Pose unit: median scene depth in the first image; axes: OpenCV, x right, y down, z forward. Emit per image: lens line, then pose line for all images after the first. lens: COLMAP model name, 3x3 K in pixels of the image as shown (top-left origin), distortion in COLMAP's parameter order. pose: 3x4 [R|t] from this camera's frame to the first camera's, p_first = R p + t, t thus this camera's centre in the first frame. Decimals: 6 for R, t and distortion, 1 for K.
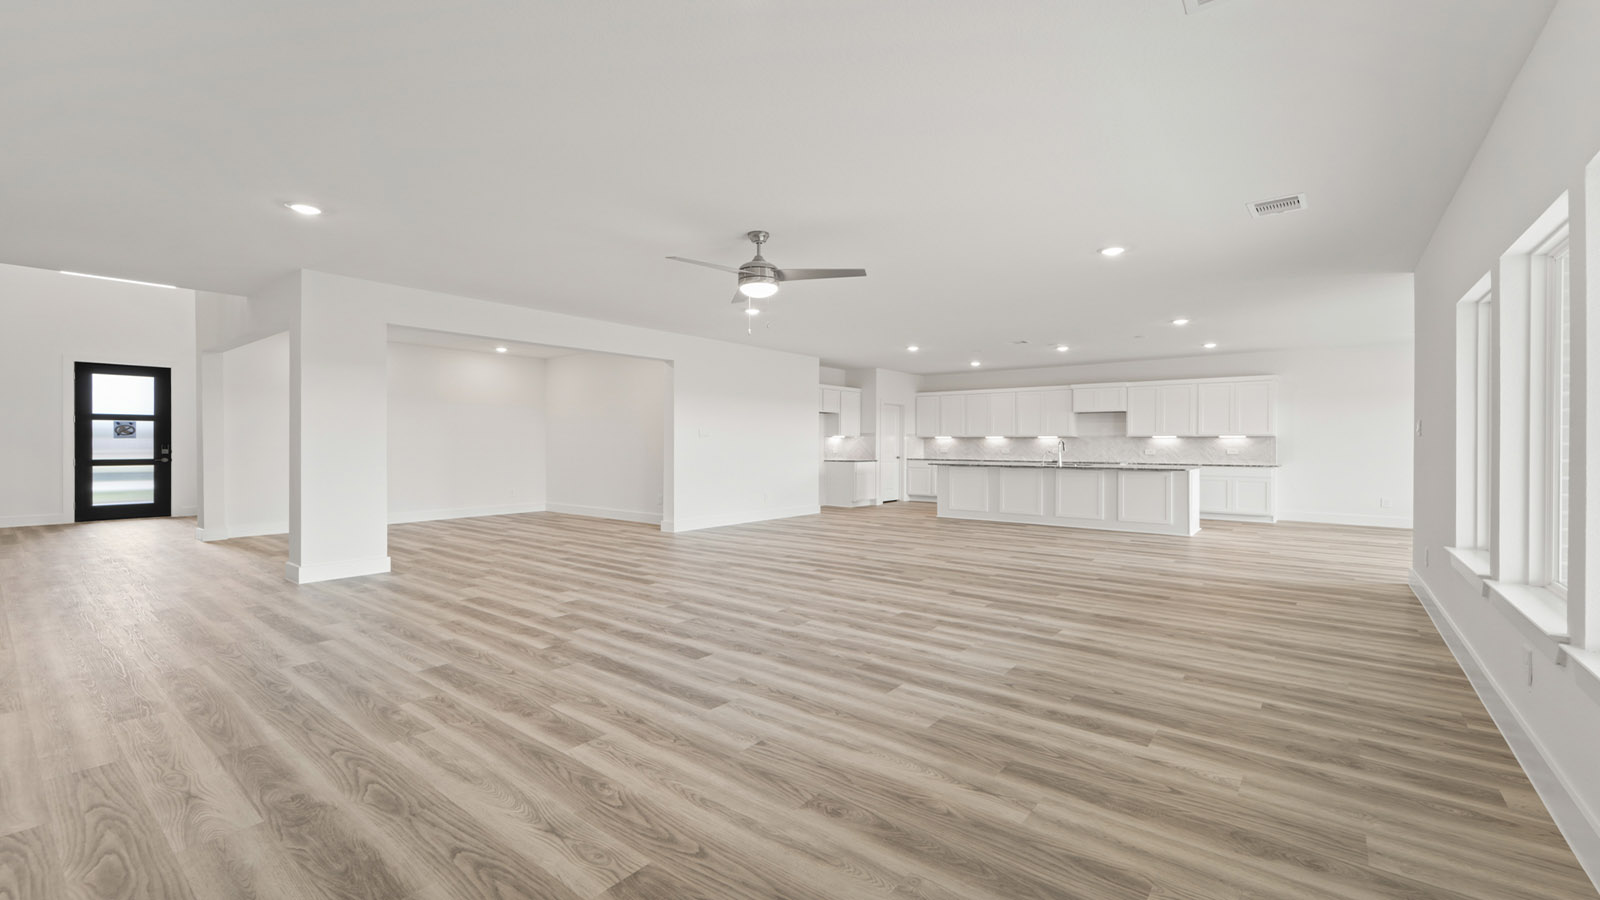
lens RADIAL K [[668.4, 0, 812.8], [0, 668.4, 448.5], [0, 0, 1]] dist [-0.010315, -0.000841]
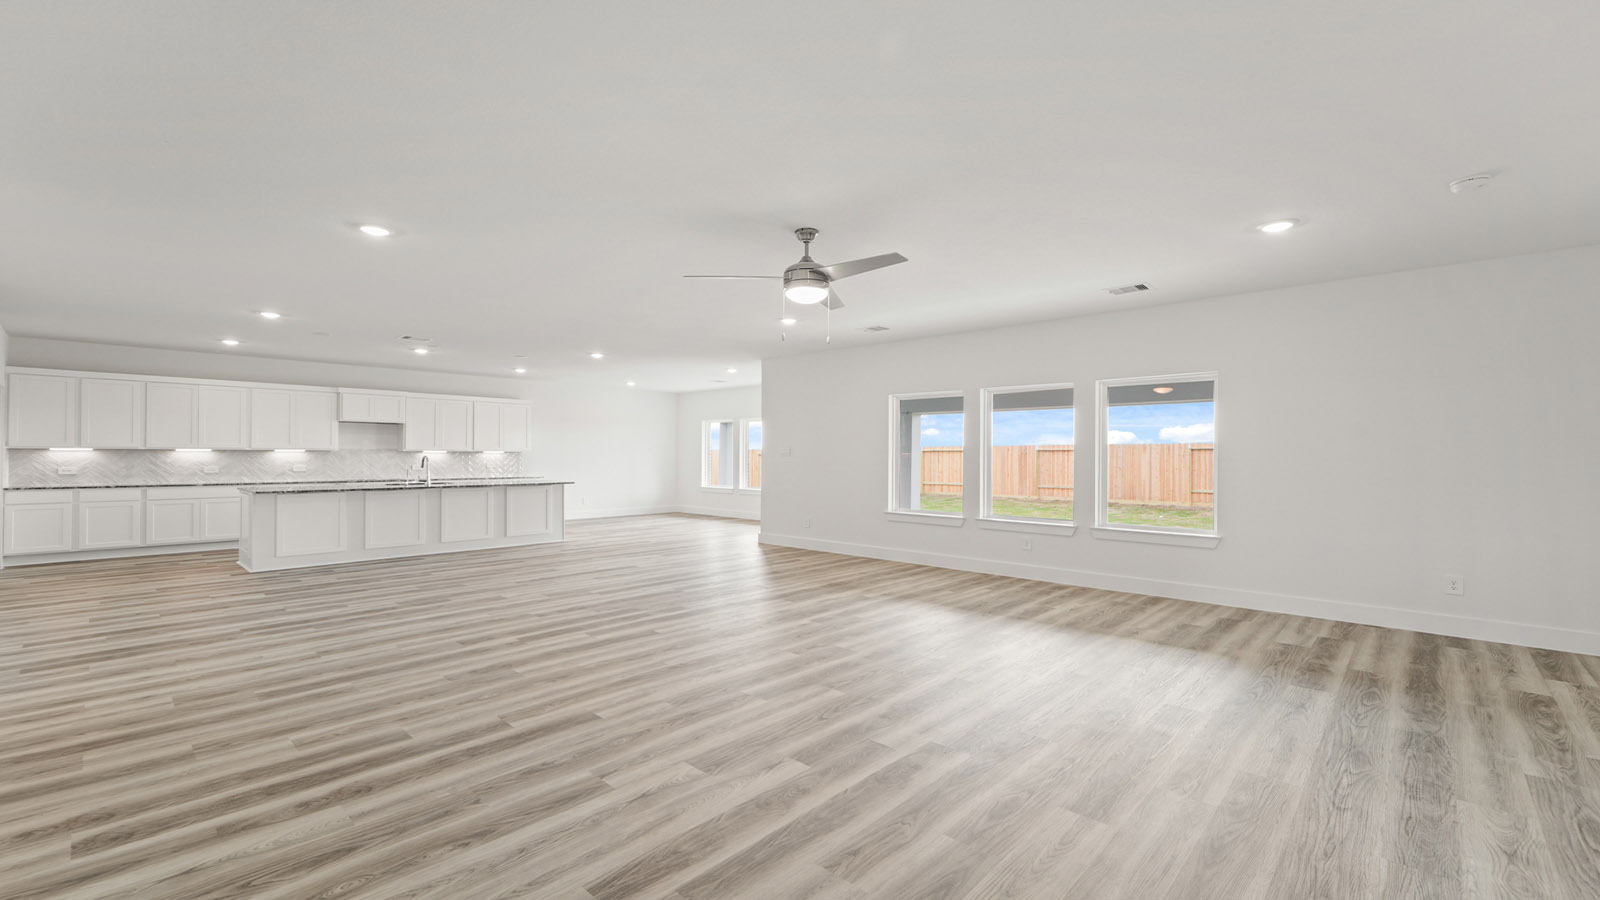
lens RADIAL K [[668.4, 0, 782.3], [0, 668.4, 440.3], [0, 0, 1]] dist [-0.010315, -0.000841]
pose [[0.103521, 0.019083, 0.994444, -1.246729], [0.005604, 0.999789, -0.019769, -0.035986], [-0.994611, 0.007619, 0.103393, 1.207922]]
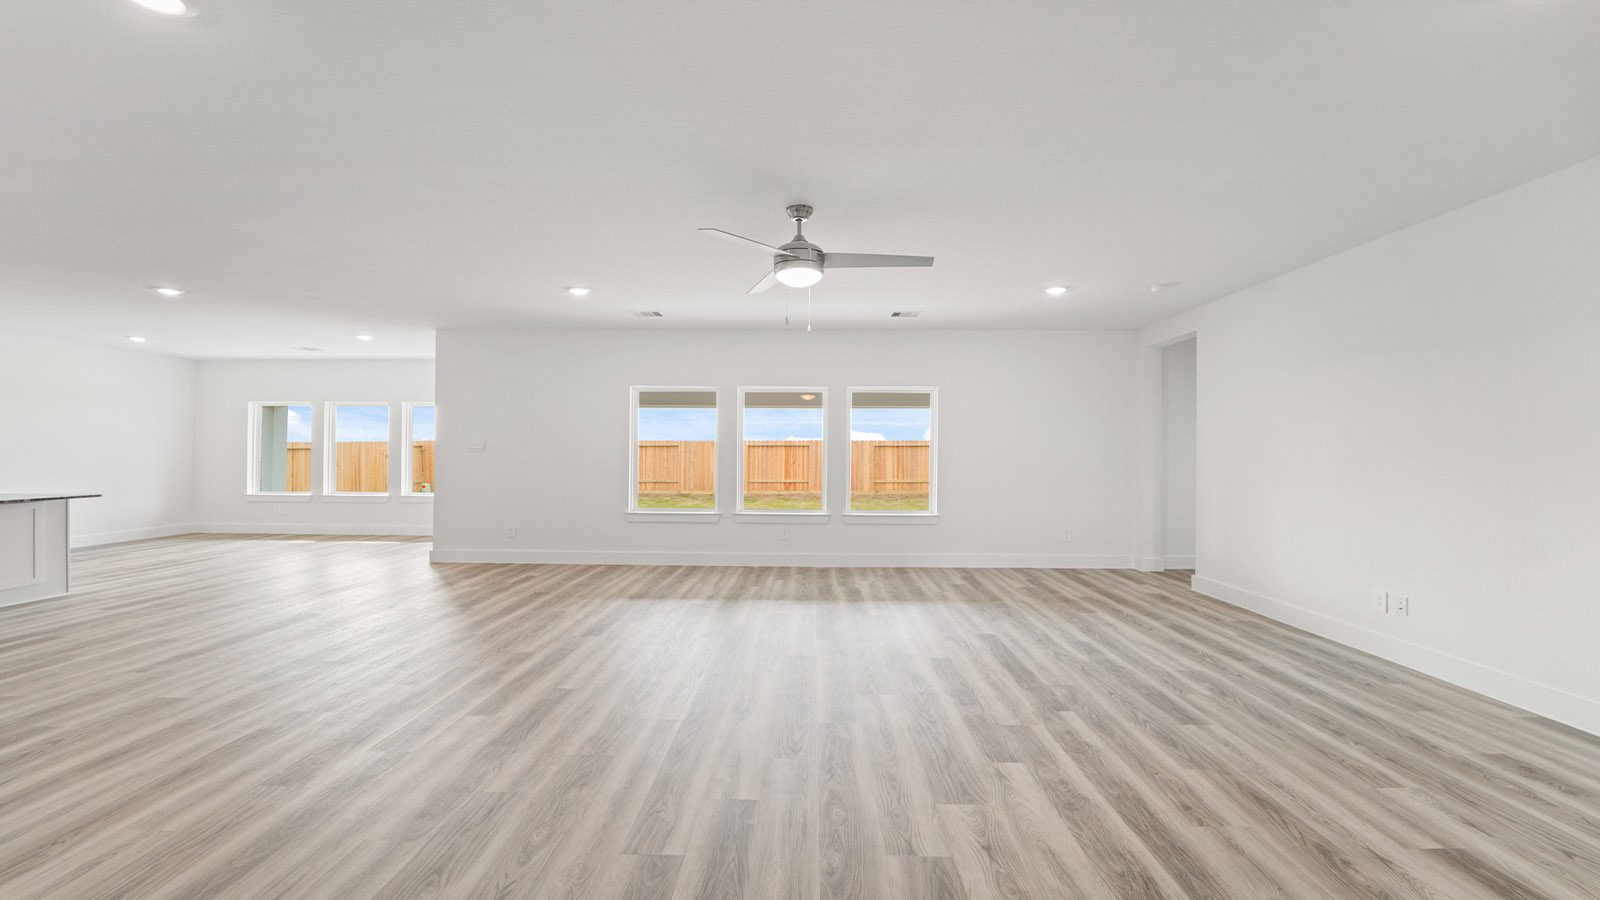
lens RADIAL K [[668.4, 0, 792.5], [0, 668.4, 455.0], [0, 0, 1]] dist [-0.010315, -0.000841]
pose [[-0.594595, -0.010233, 0.803960, -0.940306], [-0.000588, 0.999924, 0.012292, -0.043725], [-0.804025, 0.006836, -0.594556, 1.921959]]
